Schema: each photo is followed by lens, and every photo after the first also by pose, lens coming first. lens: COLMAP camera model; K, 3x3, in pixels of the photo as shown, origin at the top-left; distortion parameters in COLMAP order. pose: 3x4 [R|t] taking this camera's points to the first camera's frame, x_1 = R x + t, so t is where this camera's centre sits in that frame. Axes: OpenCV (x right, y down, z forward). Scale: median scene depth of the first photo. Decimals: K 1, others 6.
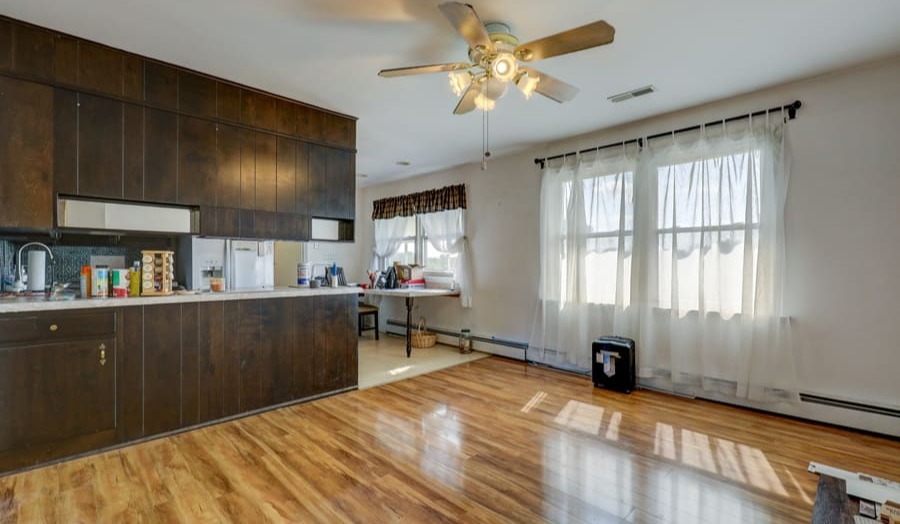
lens RADIAL K [[409.7, 0, 450.0], [0, 409.7, 262.0], [0, 0, 1]] dist [0.000898, 0.000149]
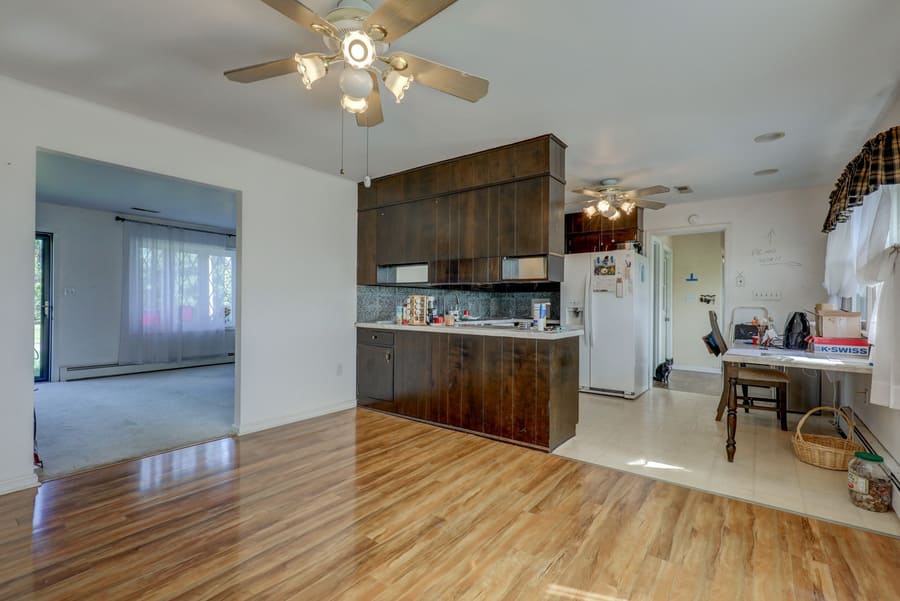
lens RADIAL K [[403.0, 0, 451.3], [0, 403.0, 300.8], [0, 0, 1]] dist [-0.000850, -0.000026]
pose [[0.154041, -0.003675, -0.988058, 0.682463], [-0.002719, 0.999988, -0.004143, -0.001581], [0.988061, 0.003324, 0.154029, 0.799964]]
